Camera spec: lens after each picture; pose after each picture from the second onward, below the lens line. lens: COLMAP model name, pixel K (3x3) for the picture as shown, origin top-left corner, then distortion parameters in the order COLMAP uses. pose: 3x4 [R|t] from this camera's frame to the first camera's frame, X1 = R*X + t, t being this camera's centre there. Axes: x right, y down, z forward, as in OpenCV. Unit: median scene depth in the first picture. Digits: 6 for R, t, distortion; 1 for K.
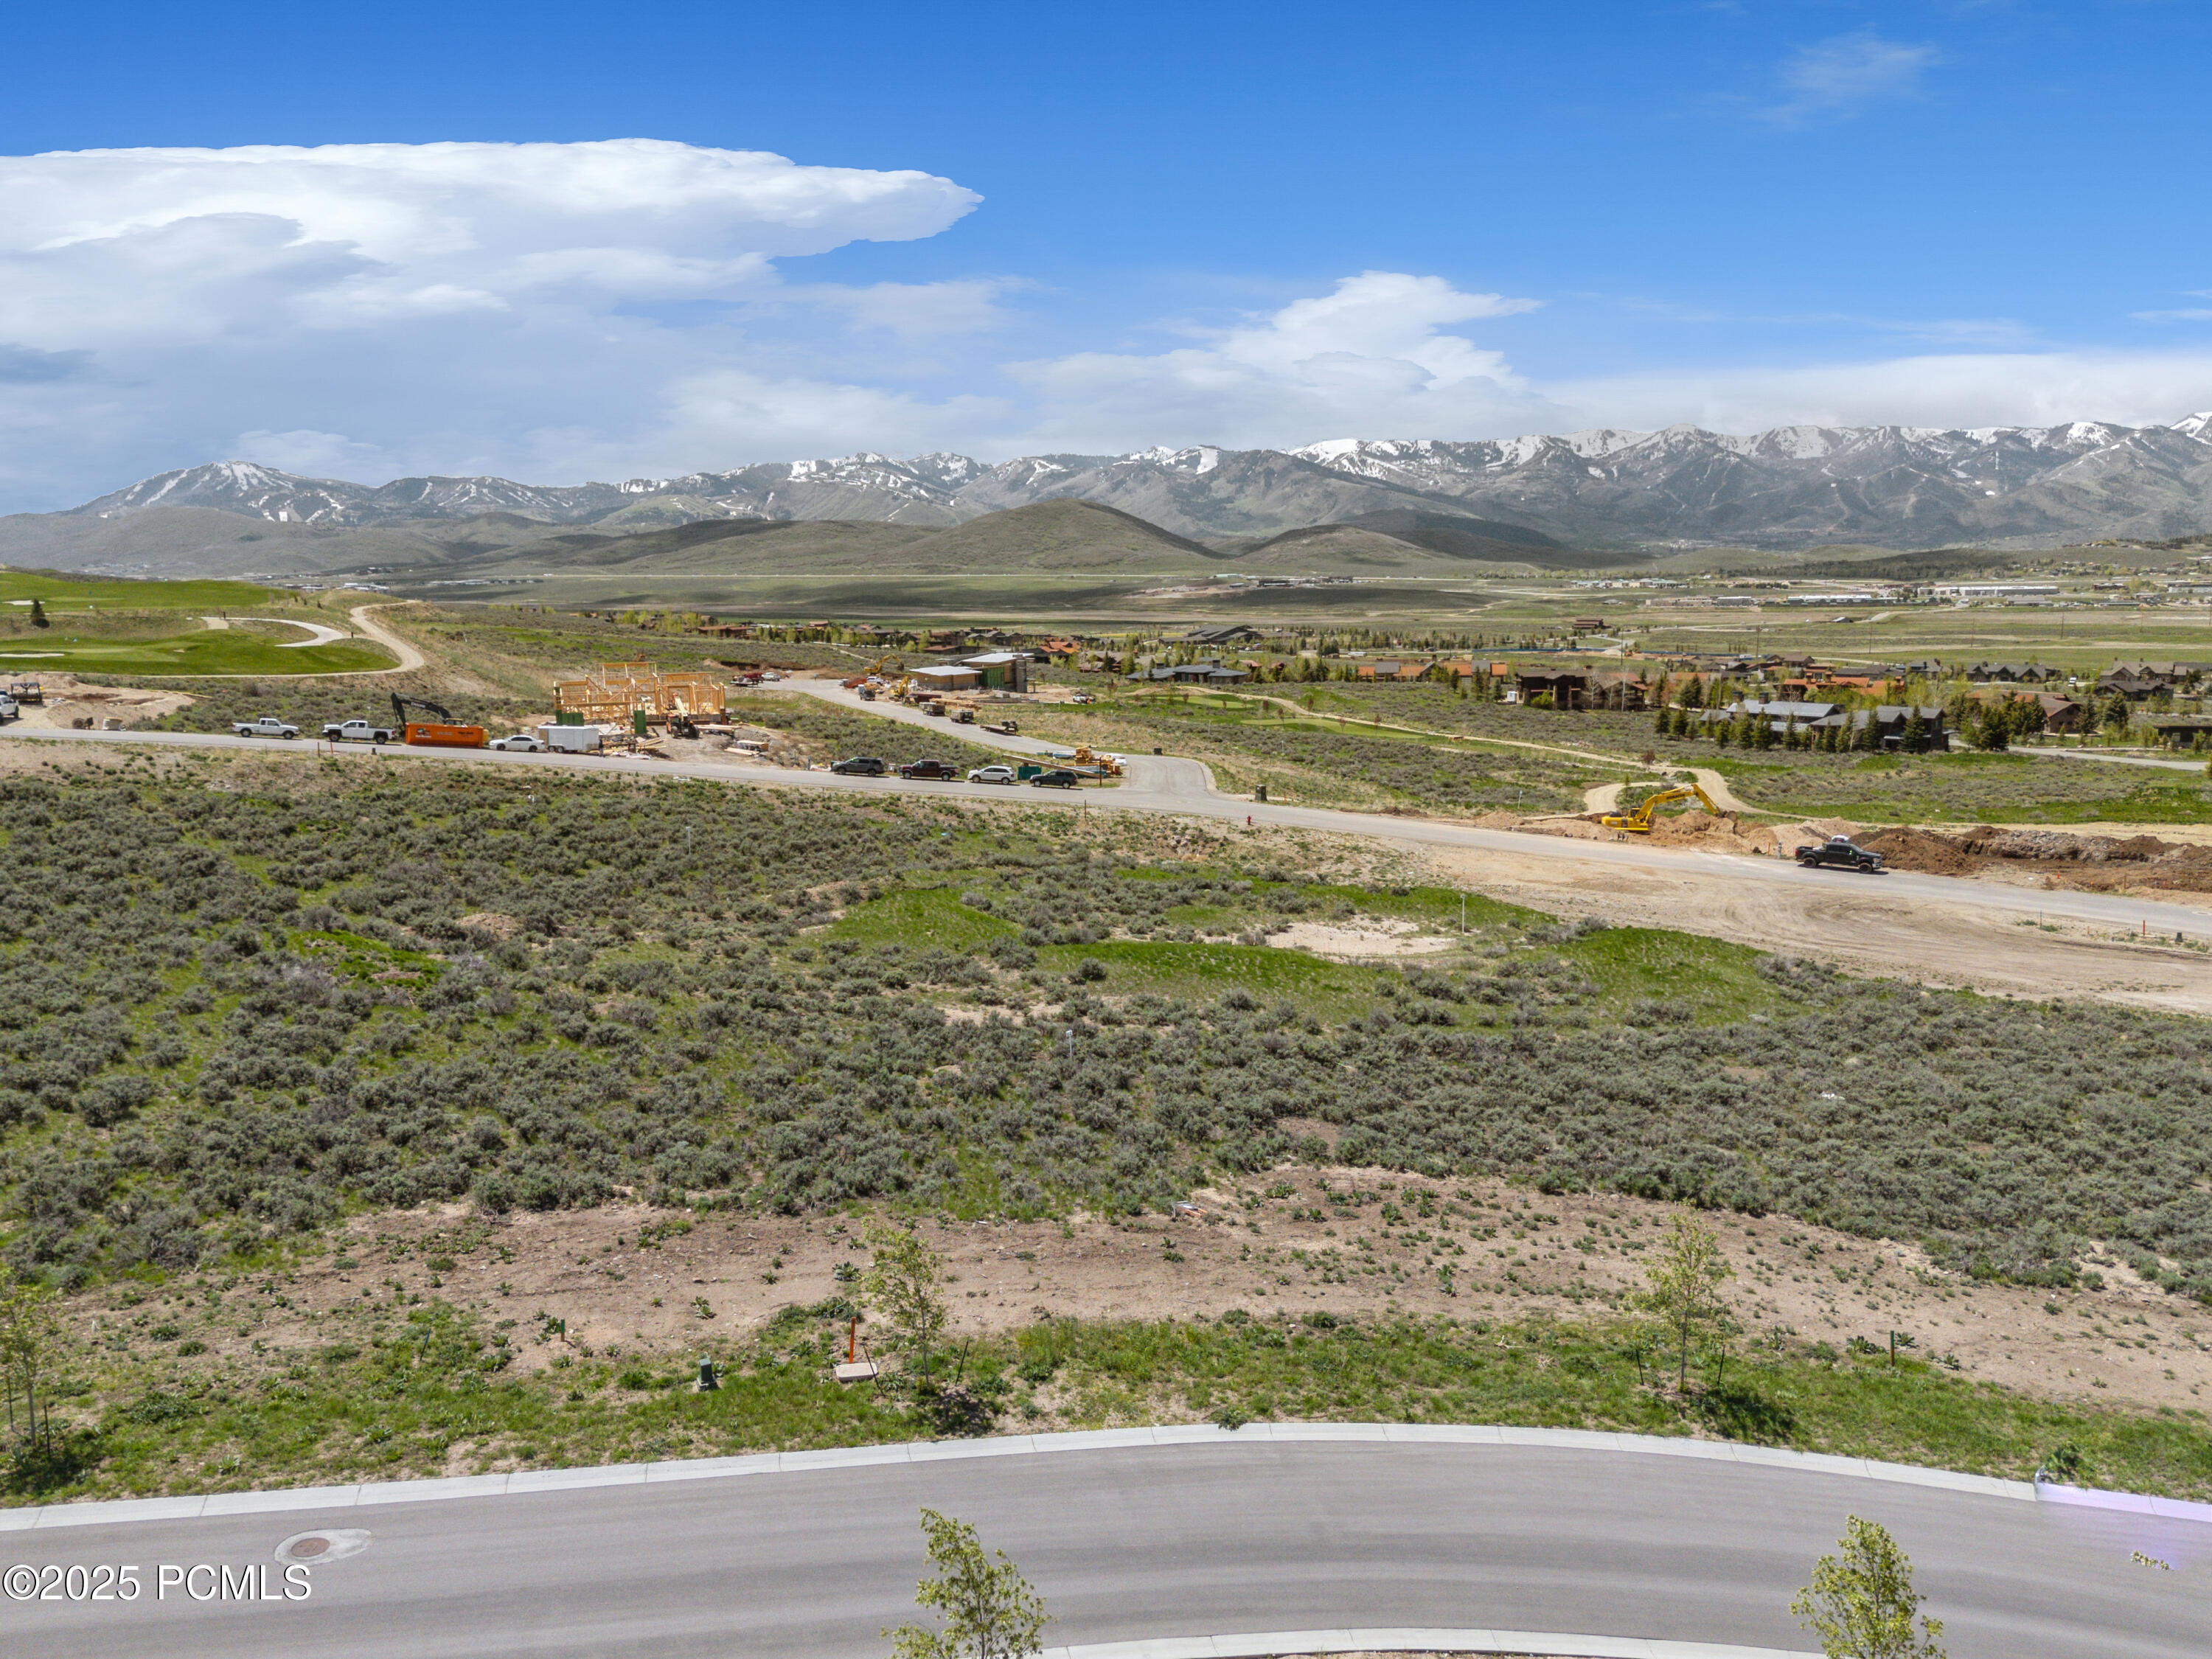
lens RADIAL K [[1625.2, 0, 1103.5], [0, 1625.2, 823.7], [0, 0, 1]] dist [0.061772, -0.044454]
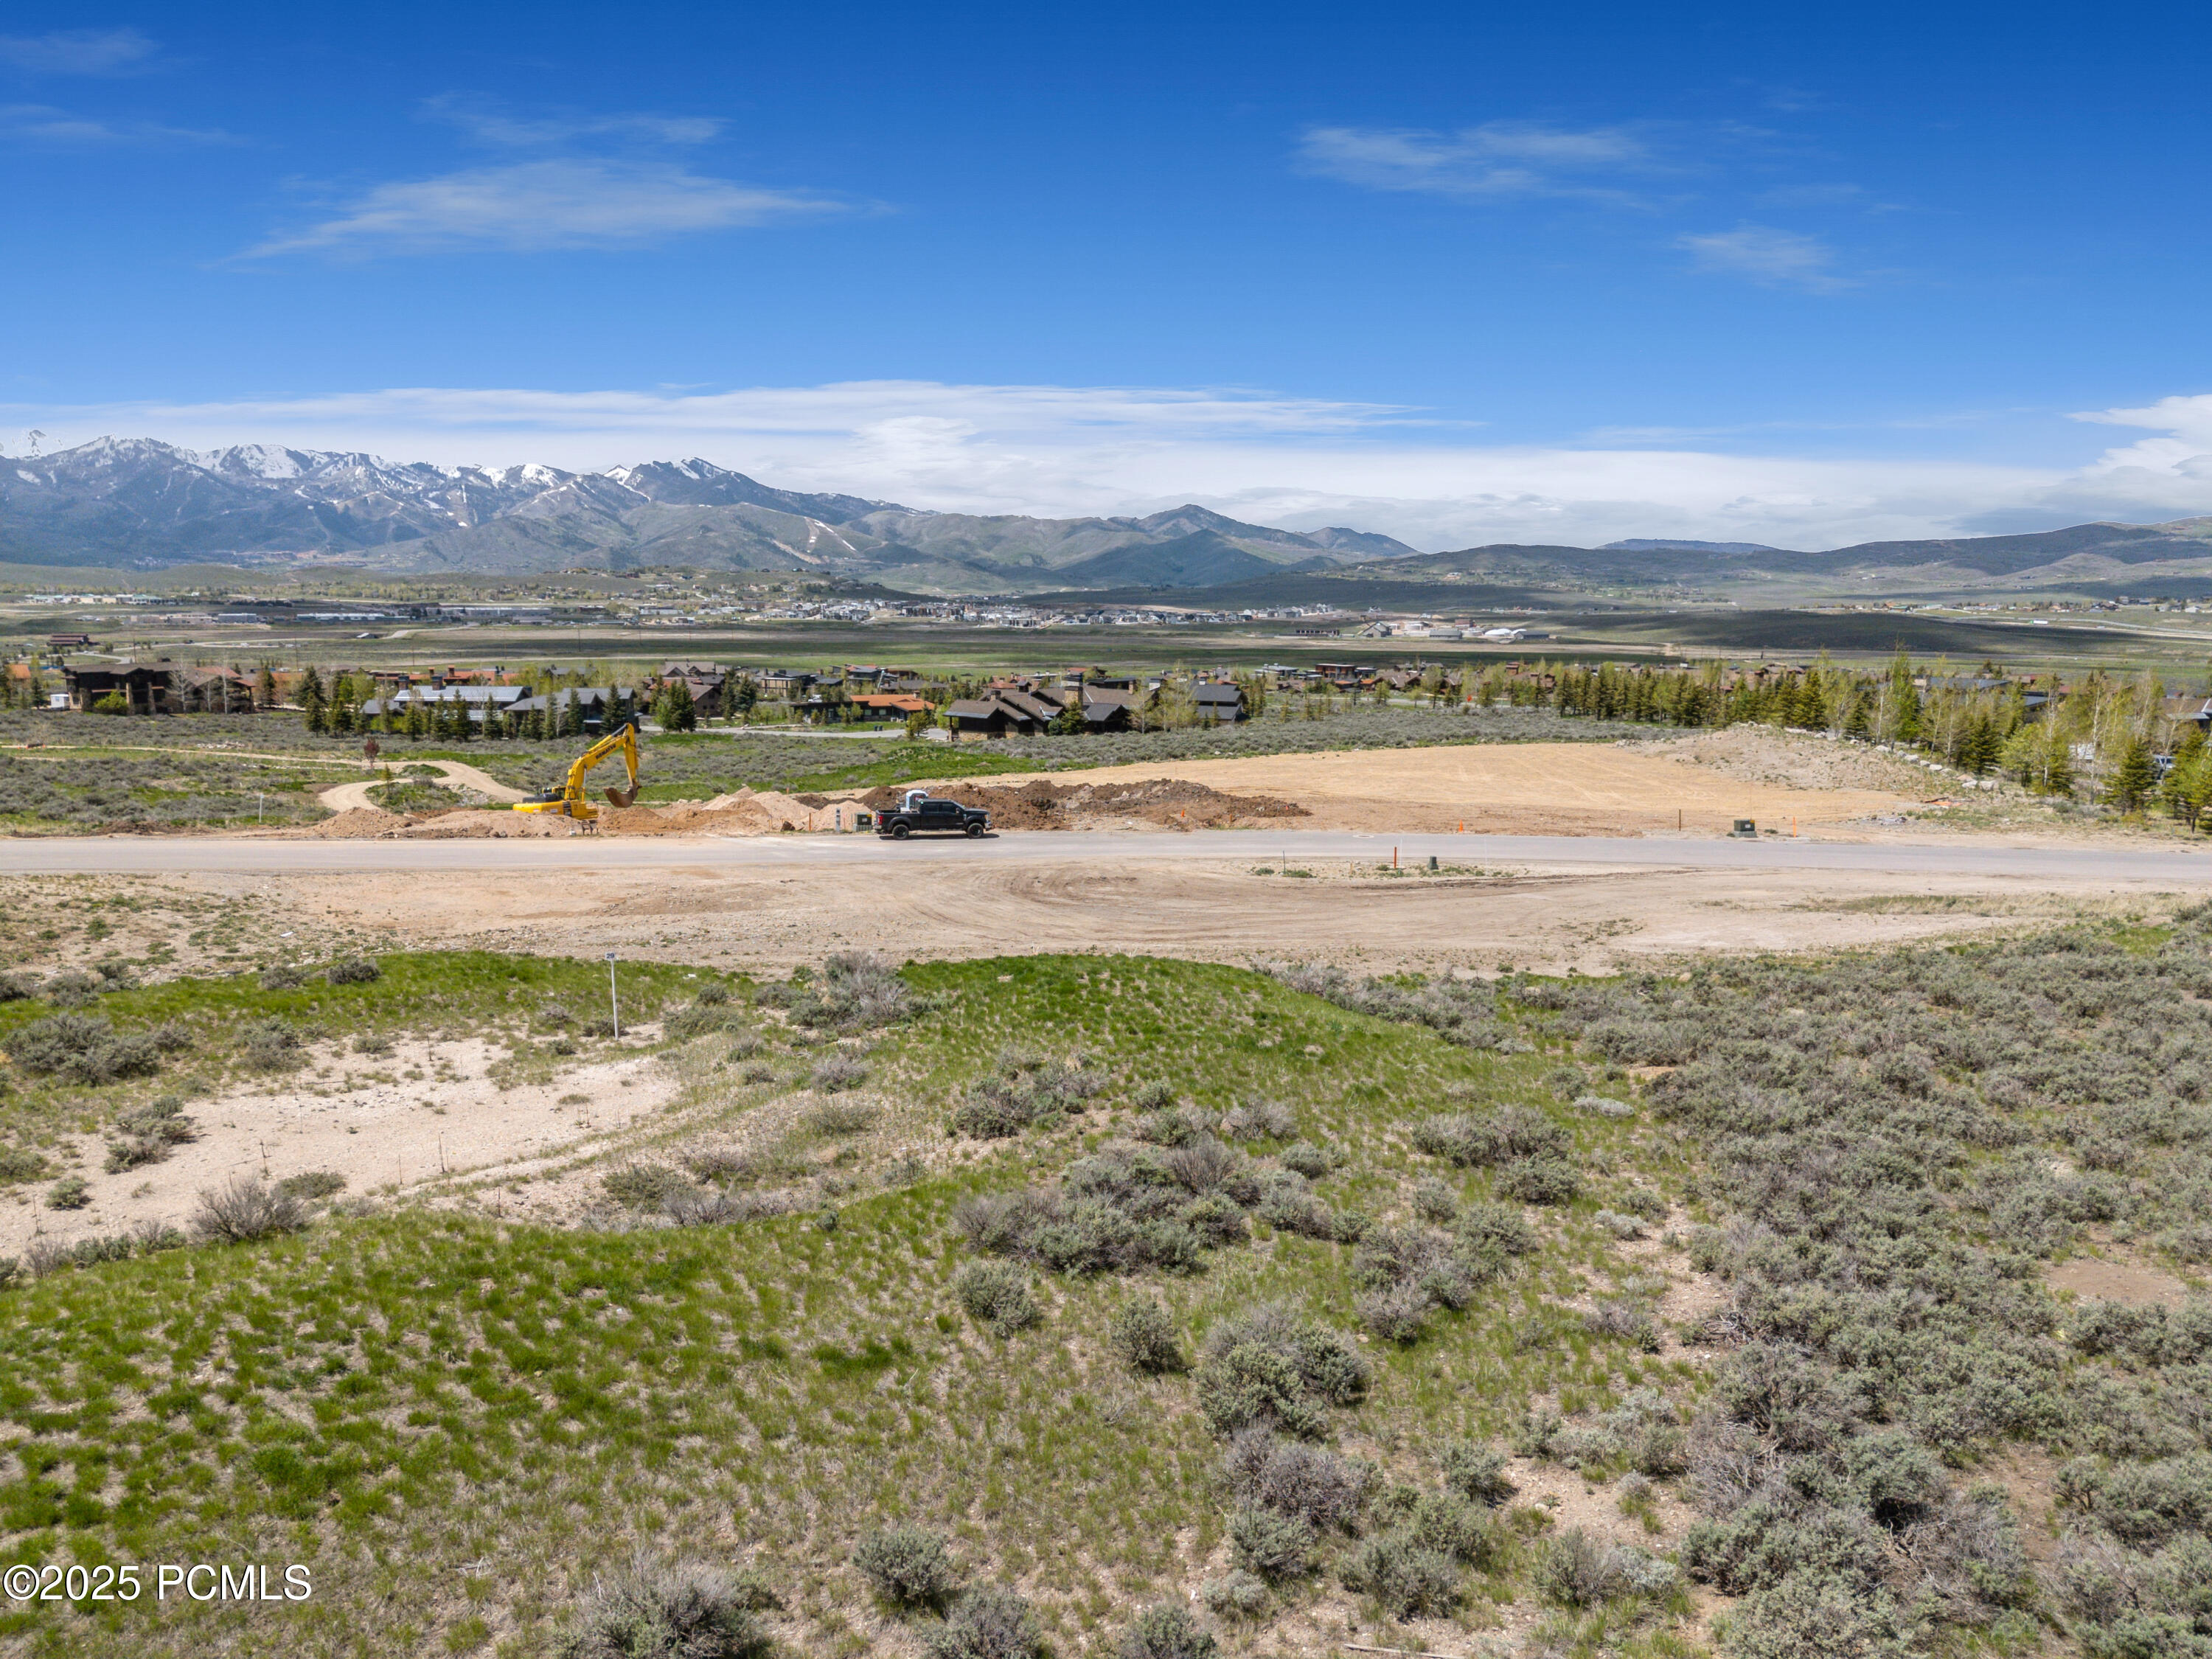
lens RADIAL K [[1625.2, 0, 1099.9], [0, 1625.2, 802.0], [0, 0, 1]] dist [0.061772, -0.044454]
pose [[0.653991, -0.082706, 0.751968, -0.005153], [0.105143, 0.994296, 0.017914, 0.002714], [-0.749160, 0.067348, 0.658956, 0.171376]]
